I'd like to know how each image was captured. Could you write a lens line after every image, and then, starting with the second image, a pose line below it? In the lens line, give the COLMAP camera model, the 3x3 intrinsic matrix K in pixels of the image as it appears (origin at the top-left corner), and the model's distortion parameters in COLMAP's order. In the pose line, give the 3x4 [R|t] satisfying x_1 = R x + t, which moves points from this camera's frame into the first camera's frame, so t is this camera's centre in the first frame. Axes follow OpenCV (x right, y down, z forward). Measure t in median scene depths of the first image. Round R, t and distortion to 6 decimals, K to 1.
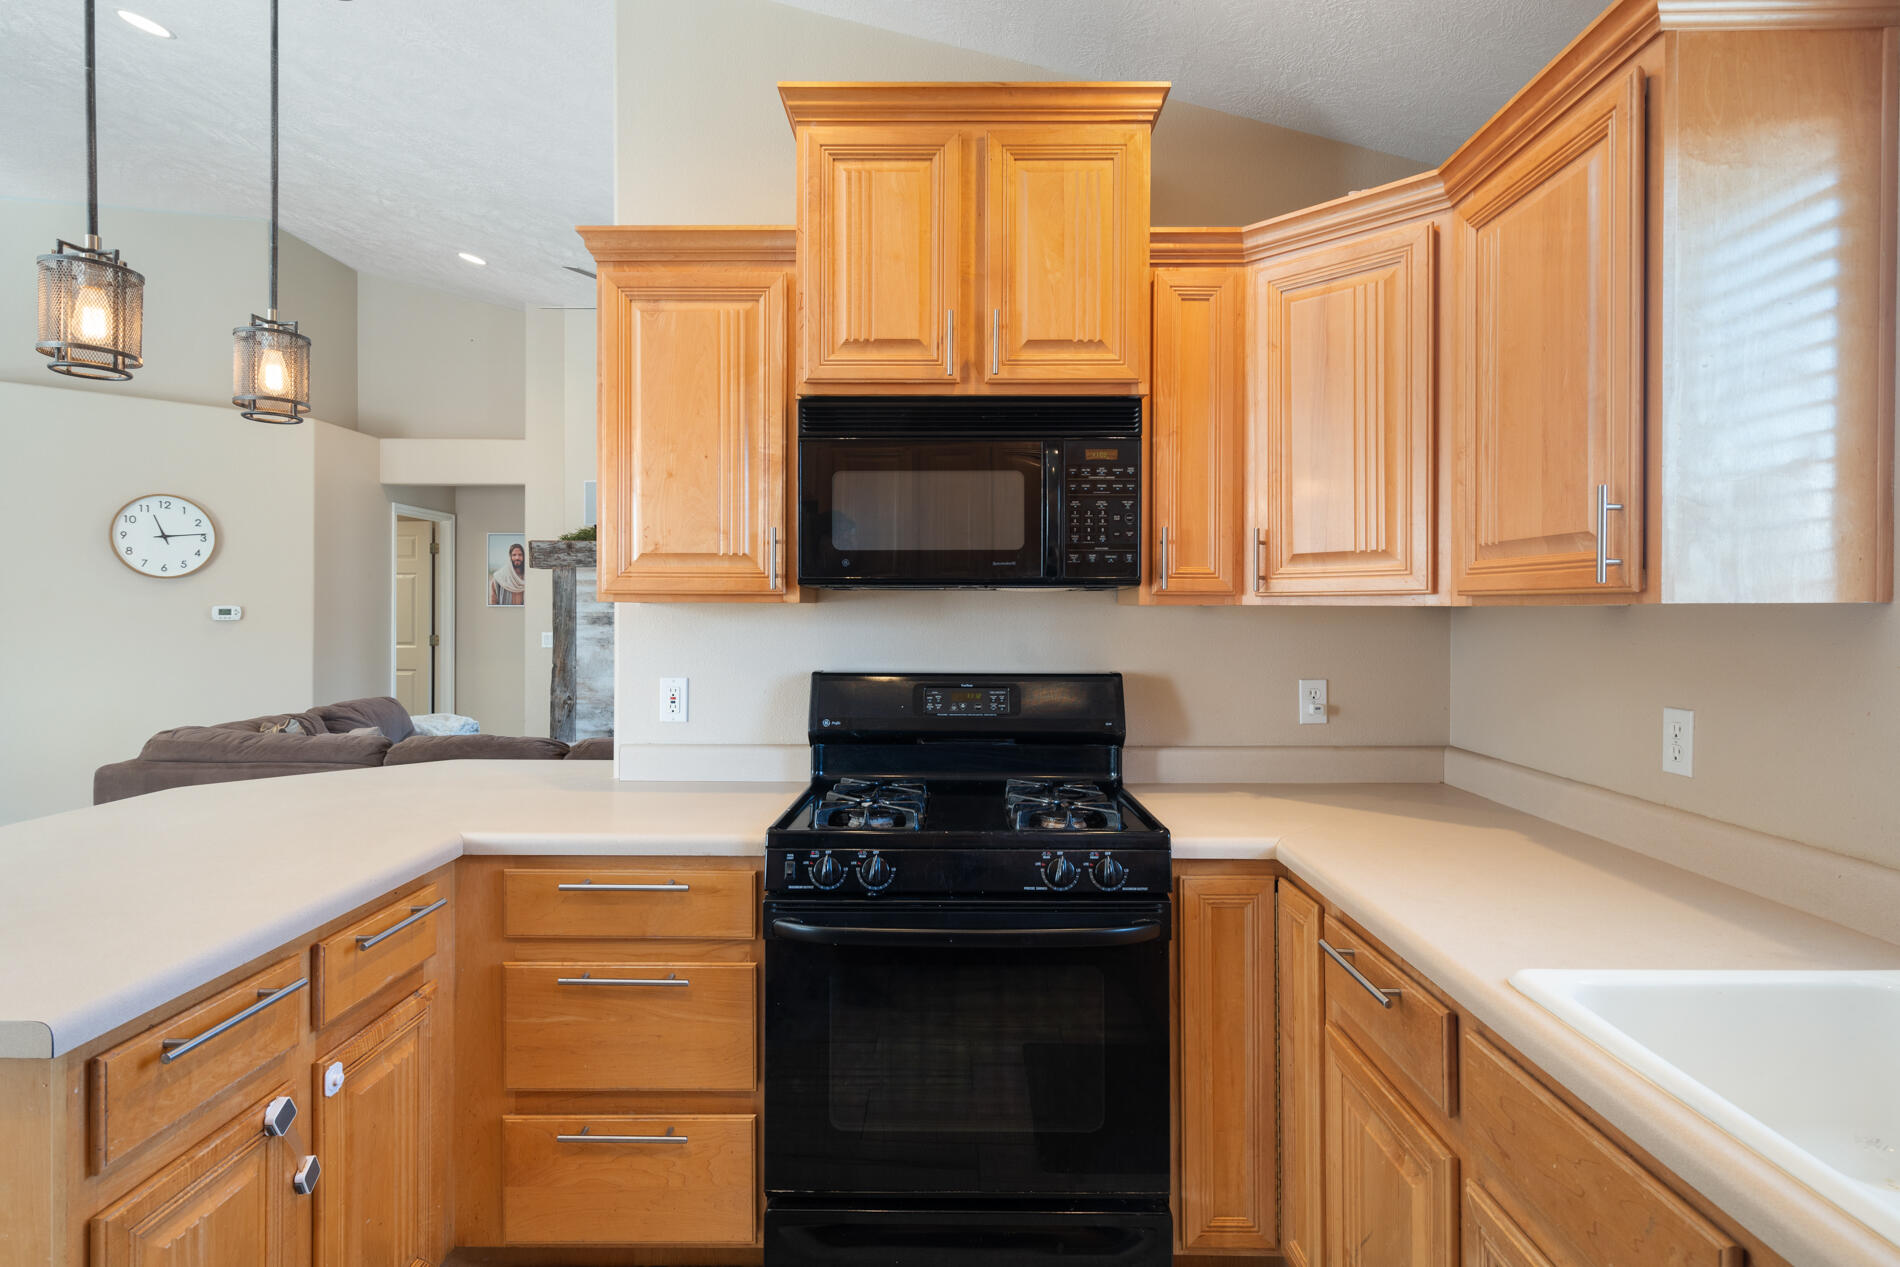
lens RADIAL K [[996.9, 0, 955.3], [0, 996.9, 615.6], [0, 0, 1]] dist [-0.001959, -0.000738]
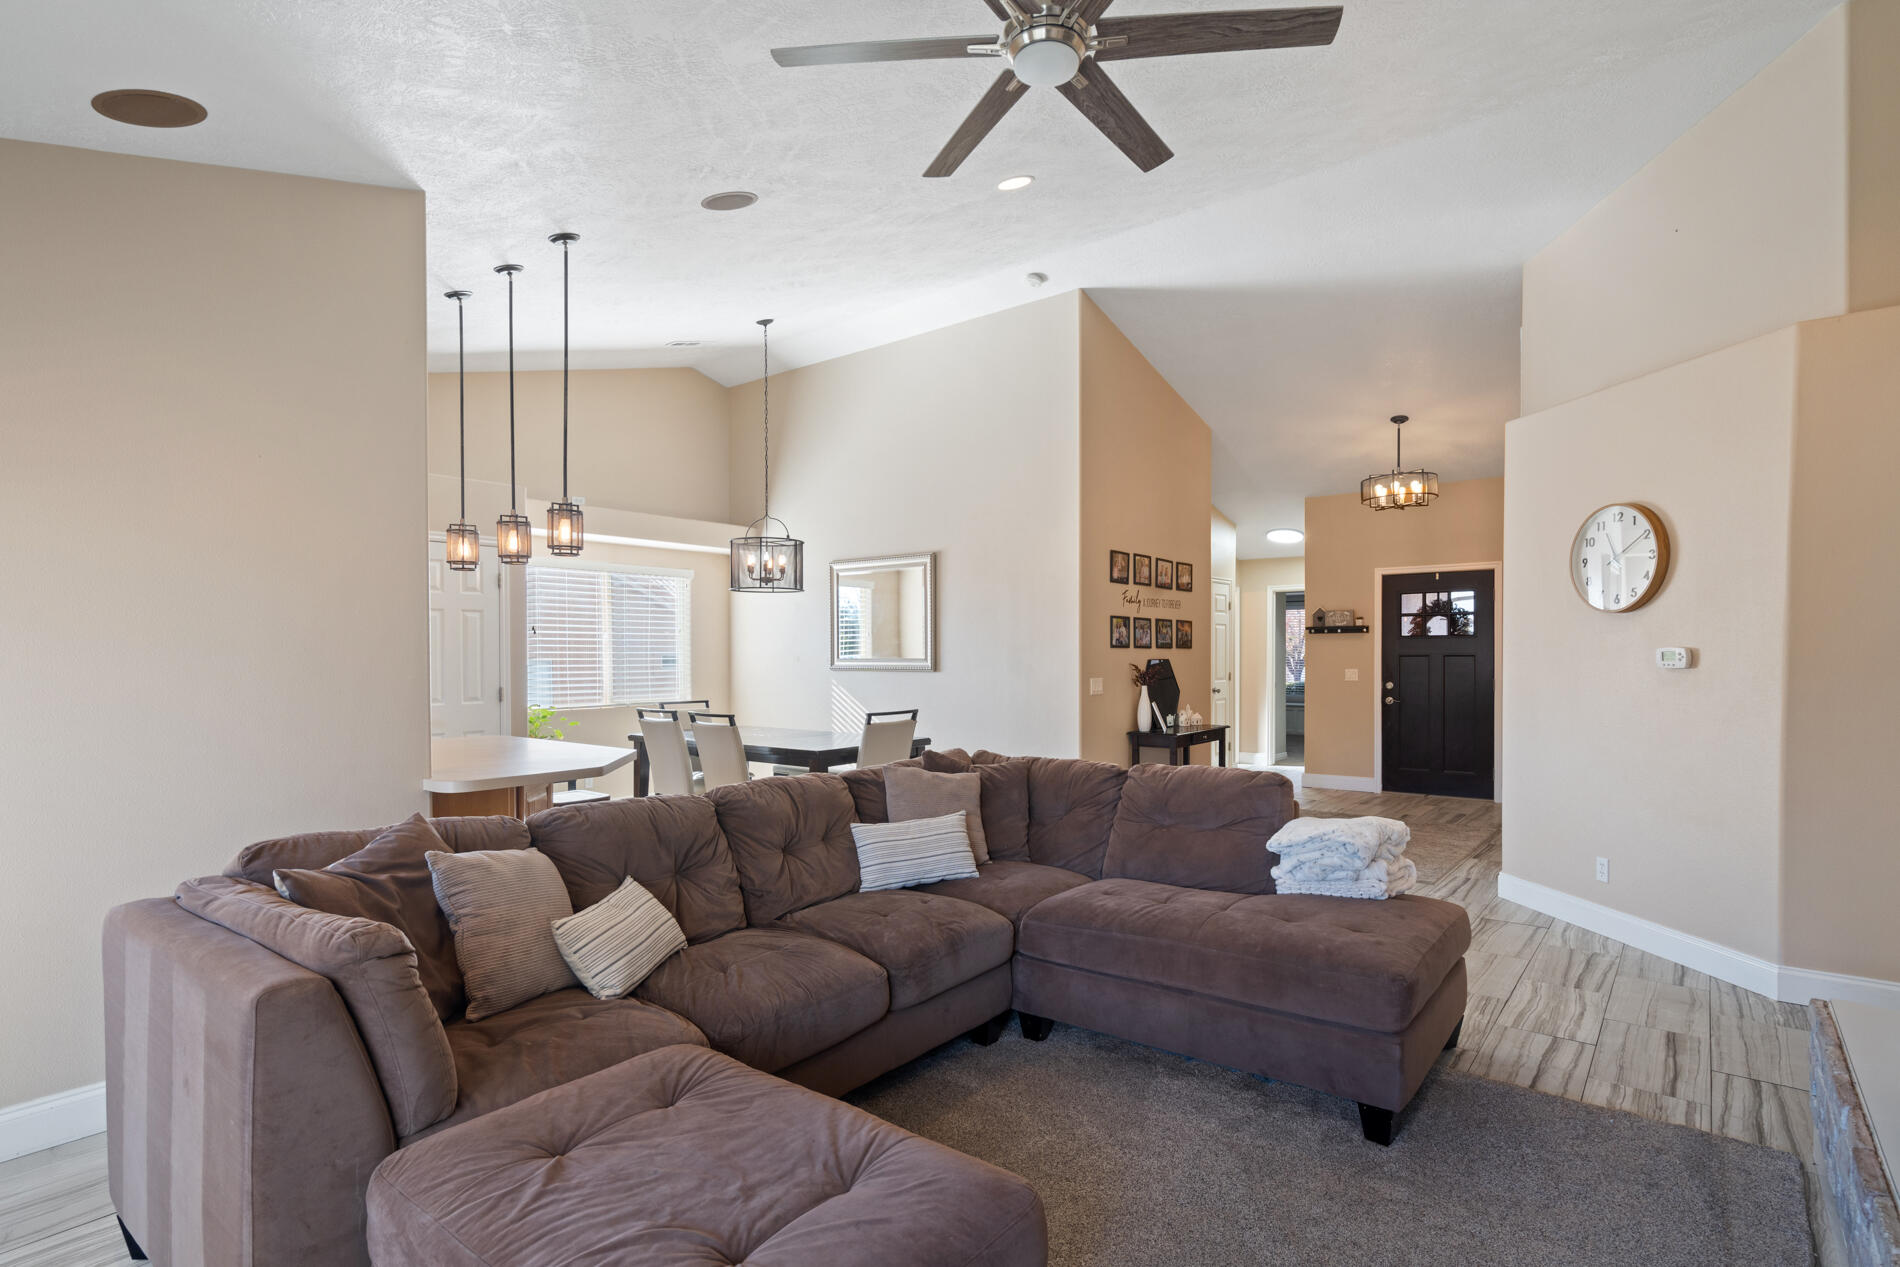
lens RADIAL K [[955.0, 0, 950.7], [0, 955.0, 659.0], [0, 0, 1]] dist [0.008229, -0.001477]
pose [[-0.610390, 0.005317, -0.792083, 0.112984], [-0.001134, 0.999971, 0.007586, -0.003431], [0.792100, 0.005528, -0.610366, 0.932324]]
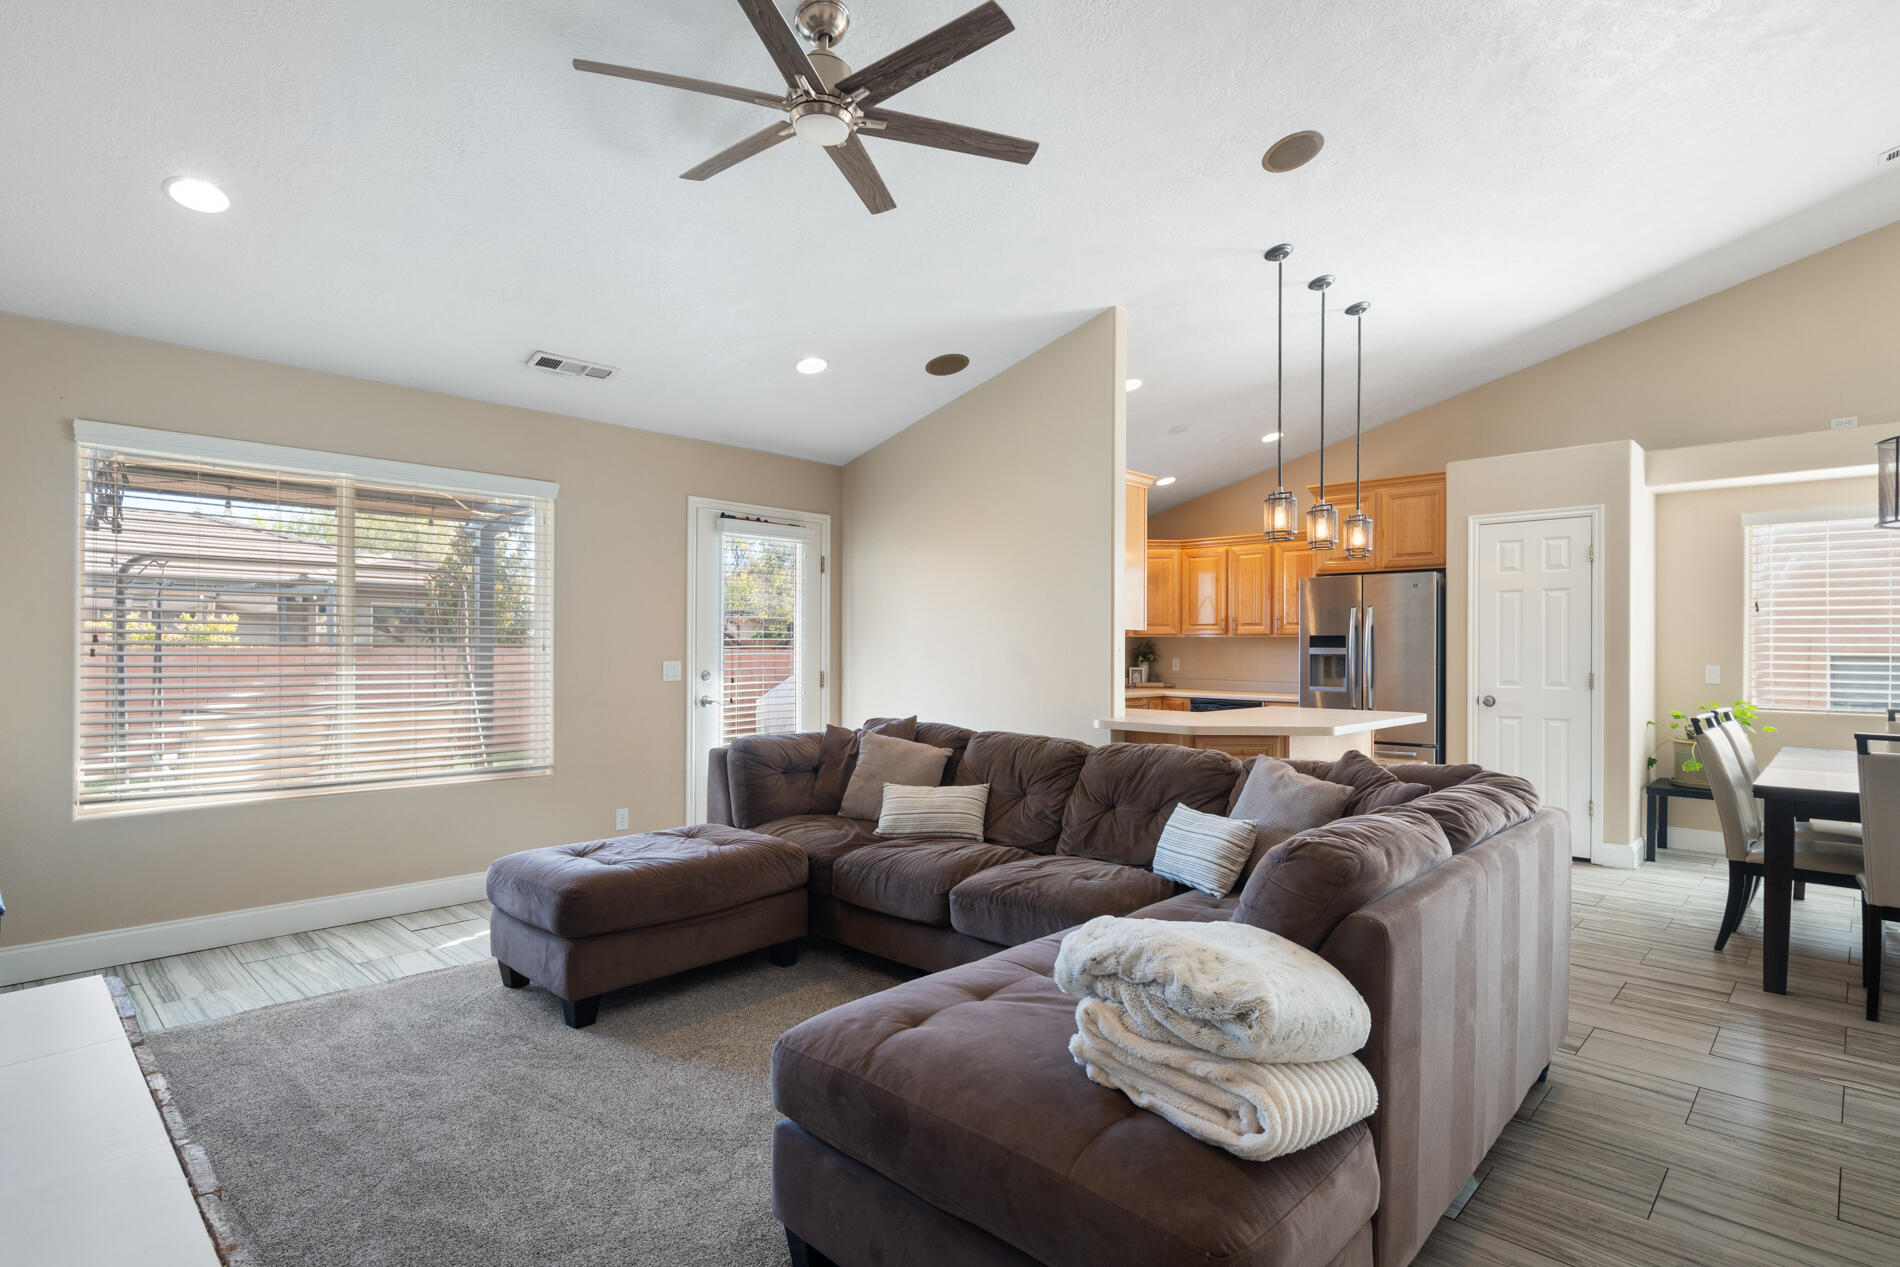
lens RADIAL K [[955.0, 0, 950.7], [0, 955.0, 659.0], [0, 0, 1]] dist [0.008229, -0.001477]
pose [[-0.725057, -0.010523, 0.688608, -0.543498], [-0.001051, 0.999899, 0.014173, 0.008685], [-0.688688, 0.009553, -0.724995, 1.015123]]
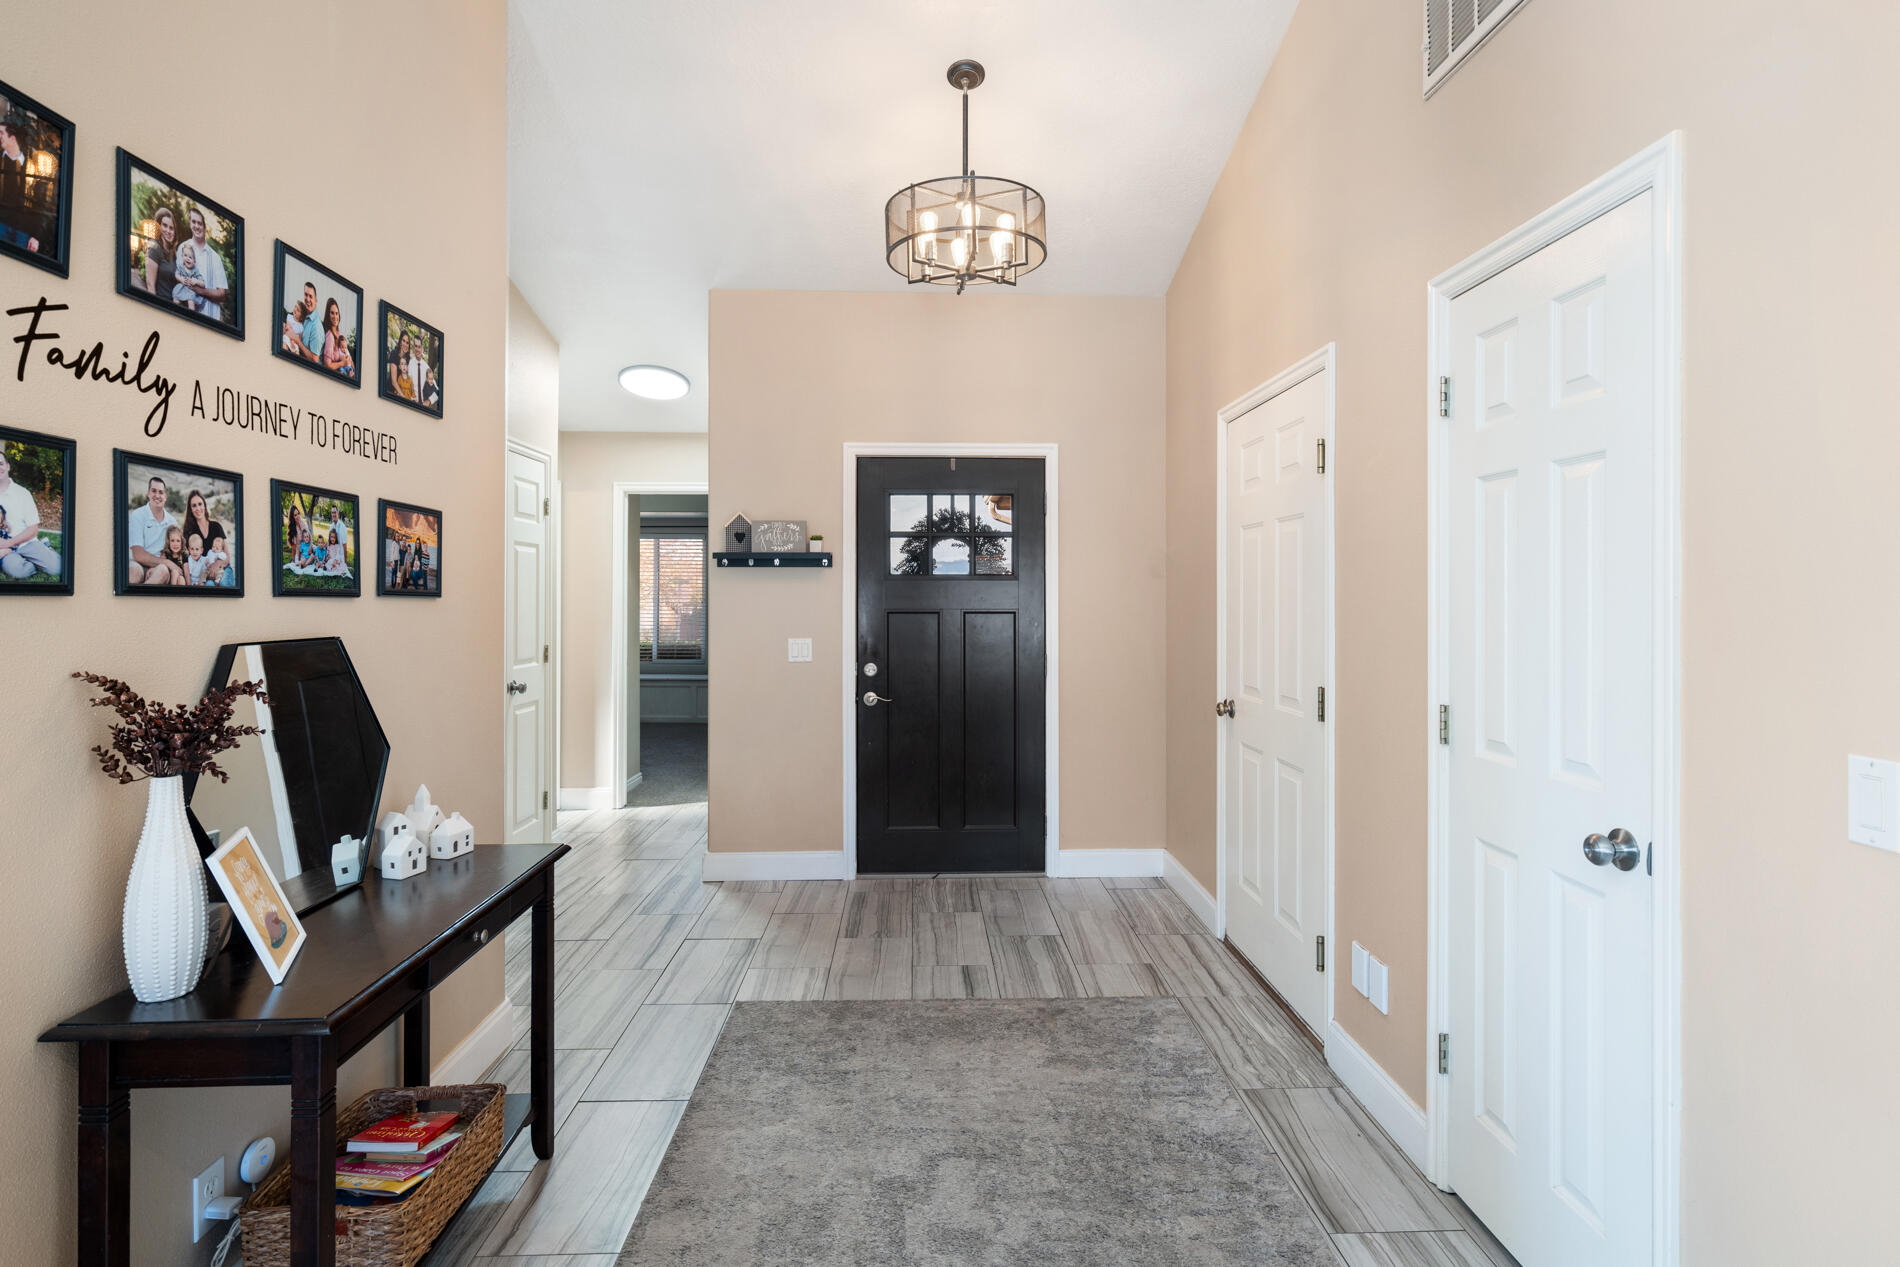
lens RADIAL K [[962.5, 0, 952.4], [0, 962.5, 598.7], [0, 0, 1]] dist [-0.000358, 0.000204]
pose [[0.045459, 0.000522, -0.998966, -0.639715], [-0.006440, 0.999979, 0.000230, -0.008827], [0.998945, 0.006423, 0.045461, 0.621862]]
